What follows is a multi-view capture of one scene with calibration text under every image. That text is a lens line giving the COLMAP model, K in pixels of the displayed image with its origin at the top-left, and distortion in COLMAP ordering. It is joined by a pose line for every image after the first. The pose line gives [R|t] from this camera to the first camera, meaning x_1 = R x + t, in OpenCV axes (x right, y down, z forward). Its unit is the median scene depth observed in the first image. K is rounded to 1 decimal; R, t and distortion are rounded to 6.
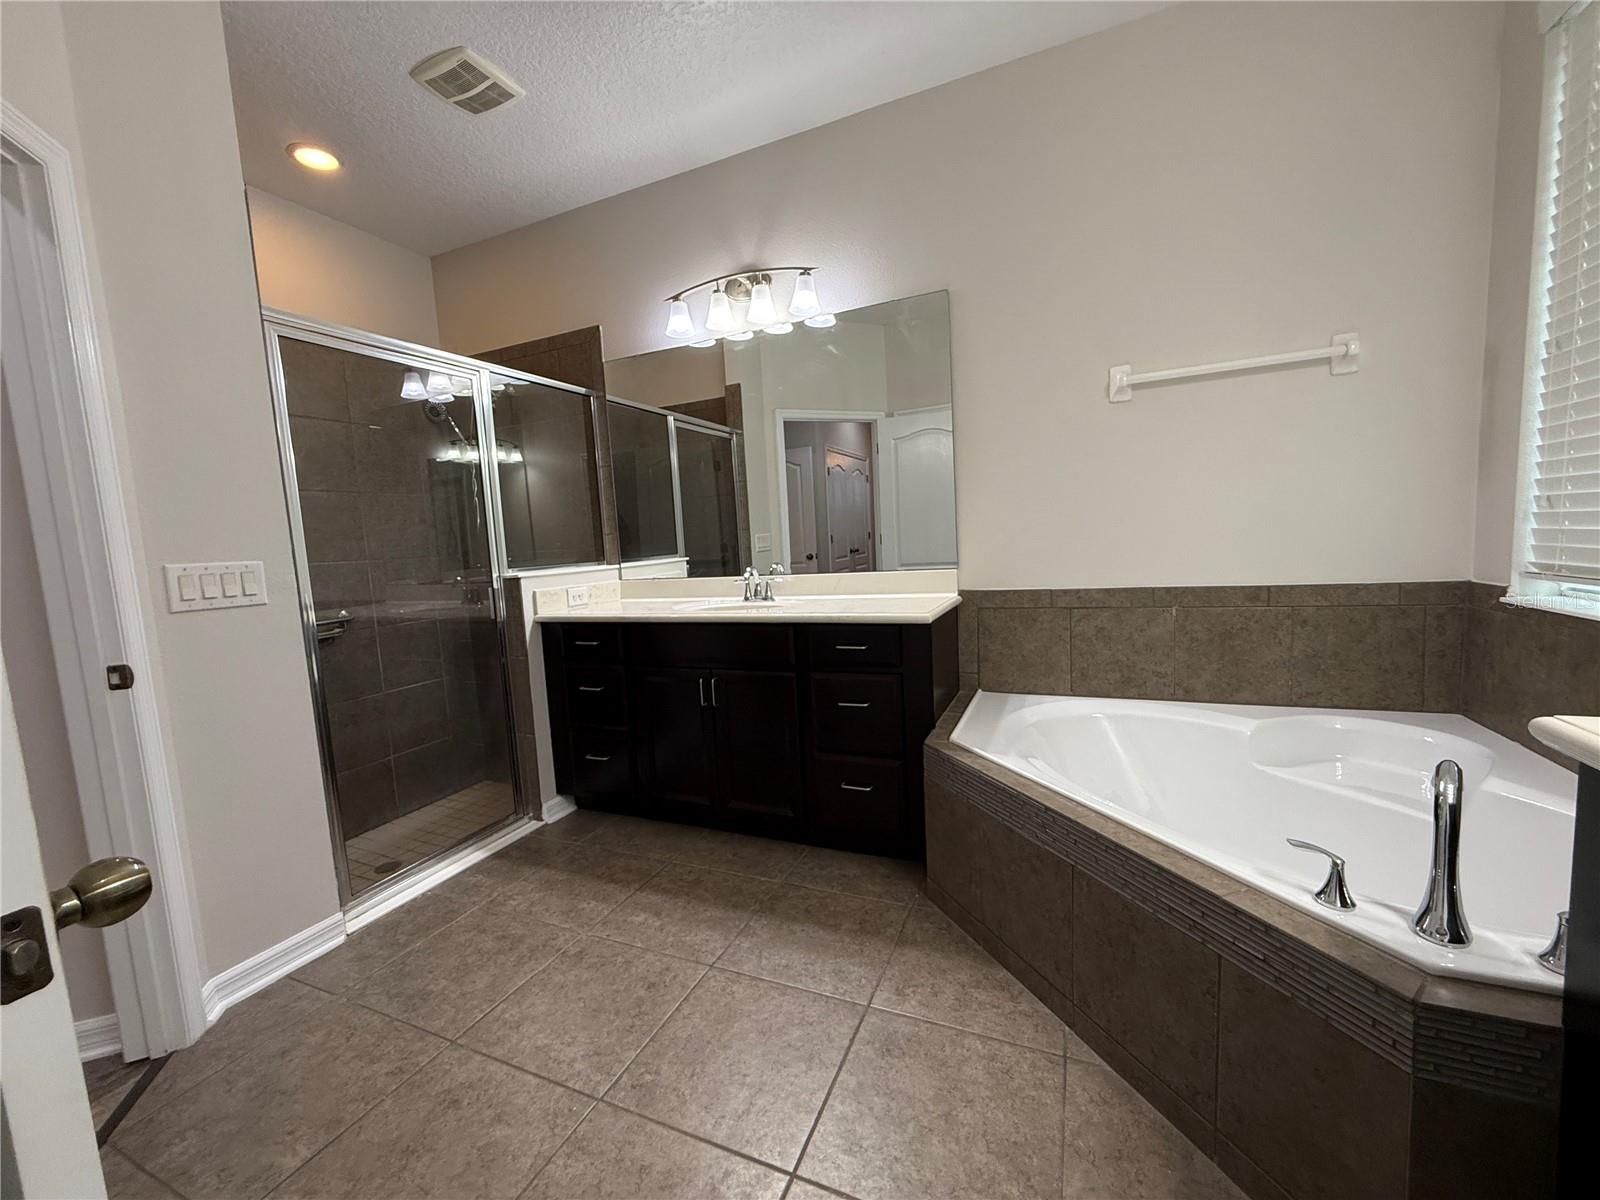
lens RADIAL K [[639.2, 0, 797.4], [0, 639.2, 601.6], [0, 0, 1]] dist [-0.002804, 0.000515]
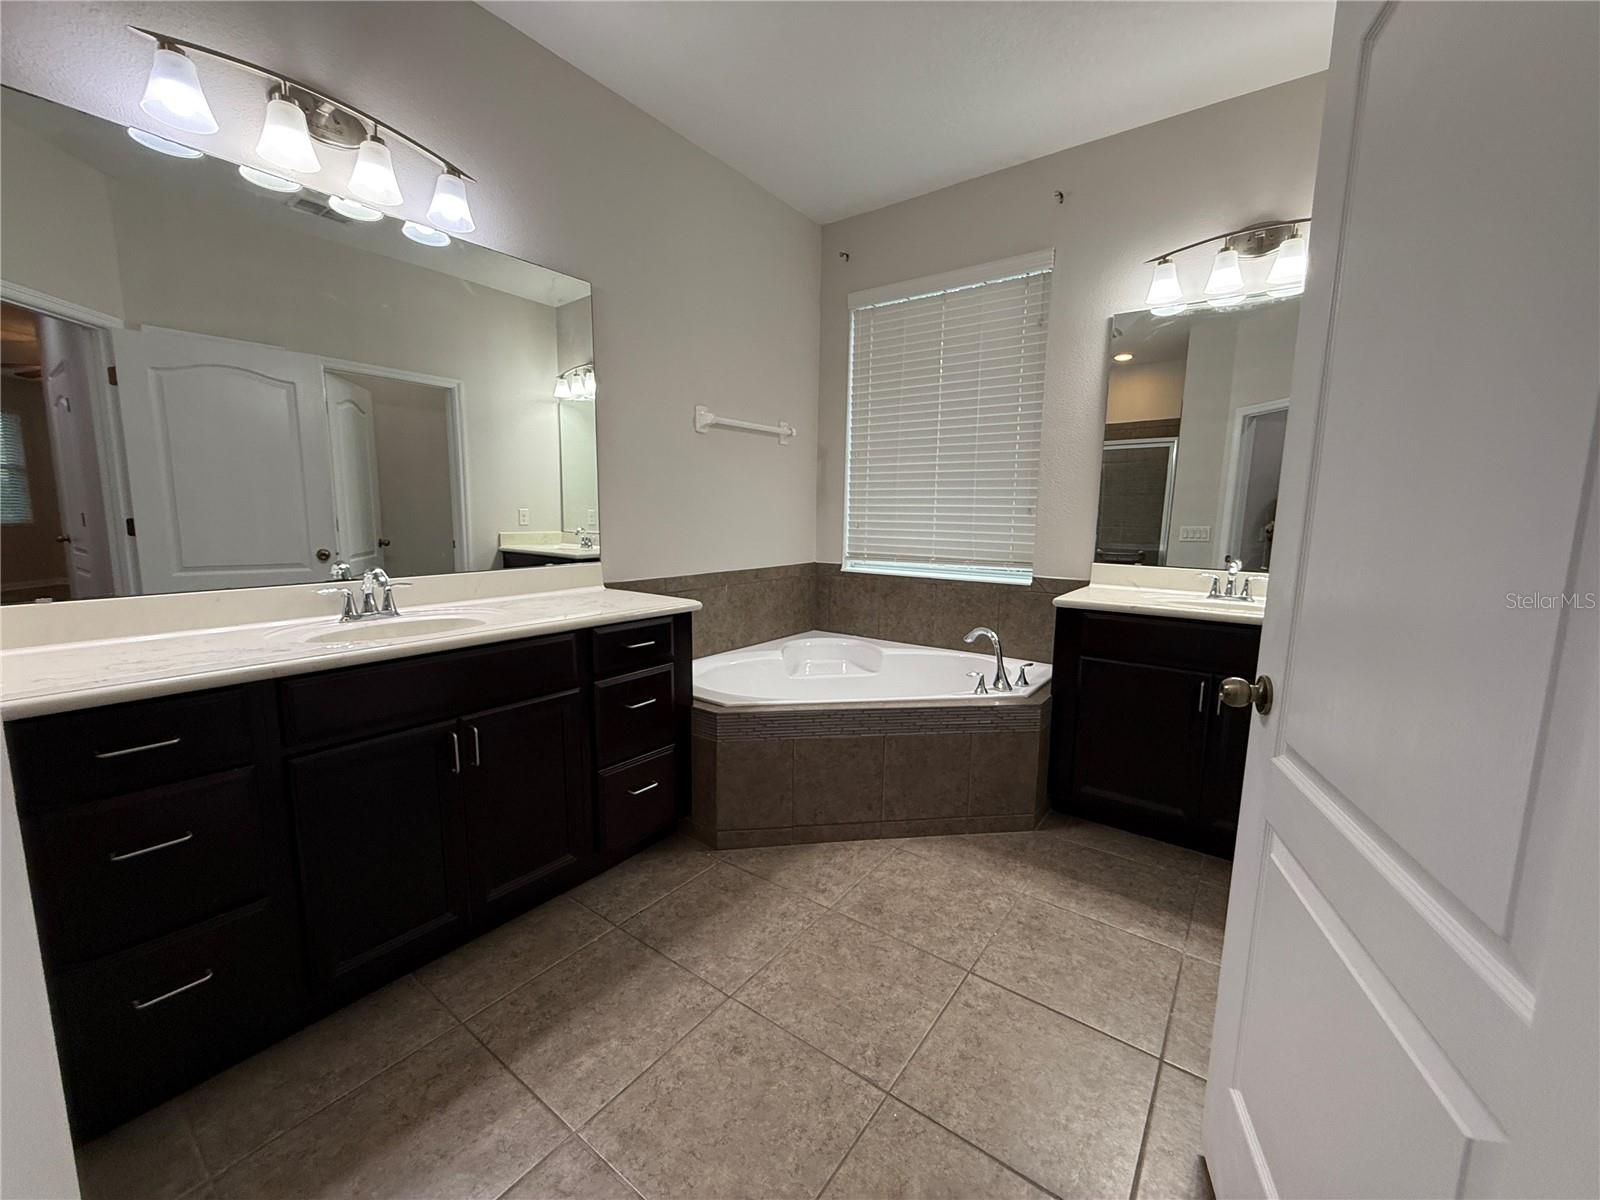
lens RADIAL K [[639.2, 0, 797.2], [0, 639.2, 600.6], [0, 0, 1]] dist [-0.002804, 0.000515]
pose [[0.214581, -0.076617, 0.973696, -0.861029], [0.073124, 0.995381, 0.062209, -0.039342], [-0.973965, 0.057852, 0.219192, 0.602563]]
